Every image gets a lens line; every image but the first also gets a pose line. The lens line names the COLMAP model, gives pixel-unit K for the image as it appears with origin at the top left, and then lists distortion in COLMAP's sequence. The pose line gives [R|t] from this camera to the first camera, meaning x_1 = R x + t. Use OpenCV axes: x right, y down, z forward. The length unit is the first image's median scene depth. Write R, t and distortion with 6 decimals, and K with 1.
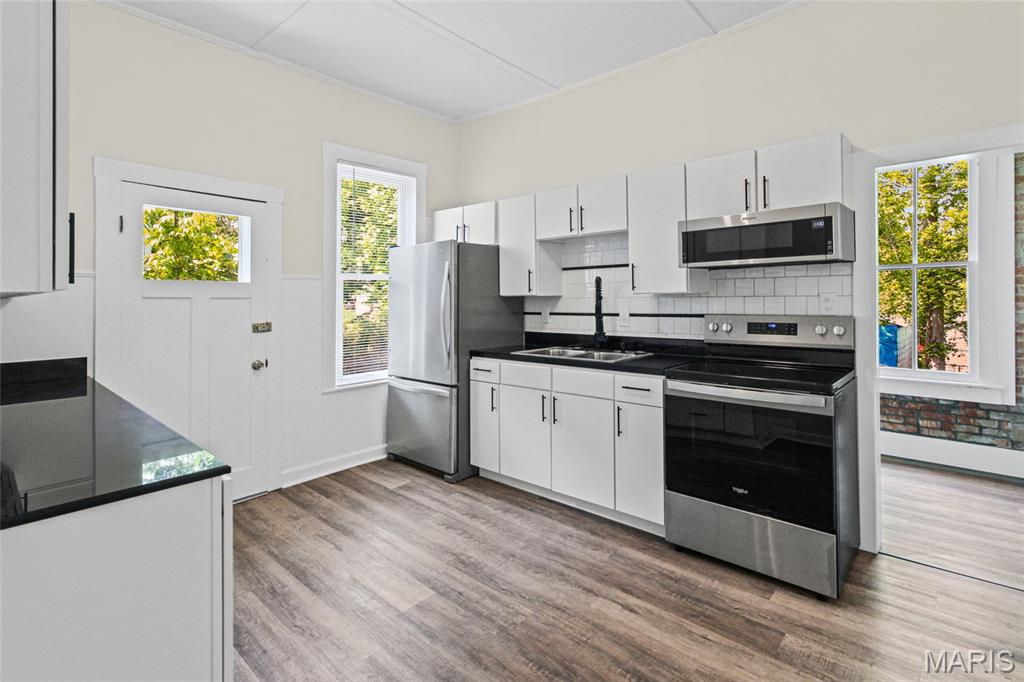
lens RADIAL K [[488.7, 0, 523.6], [0, 488.7, 293.6], [0, 0, 1]] dist [-0.000707, -0.002889]
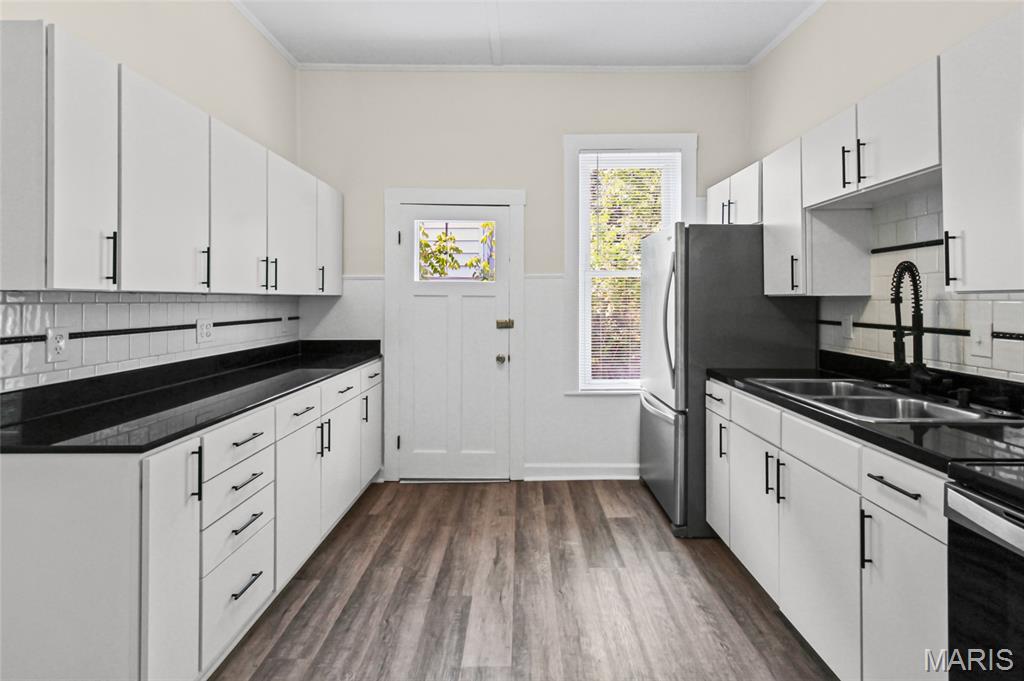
lens RADIAL K [[488.7, 0, 522.4], [0, 488.7, 294.7], [0, 0, 1]] dist [-0.000707, -0.002889]
pose [[0.660656, 0.003146, -0.750682, 0.285596], [0.000430, 0.999989, 0.004570, 0.000707], [0.750689, -0.003342, 0.660647, 0.323905]]
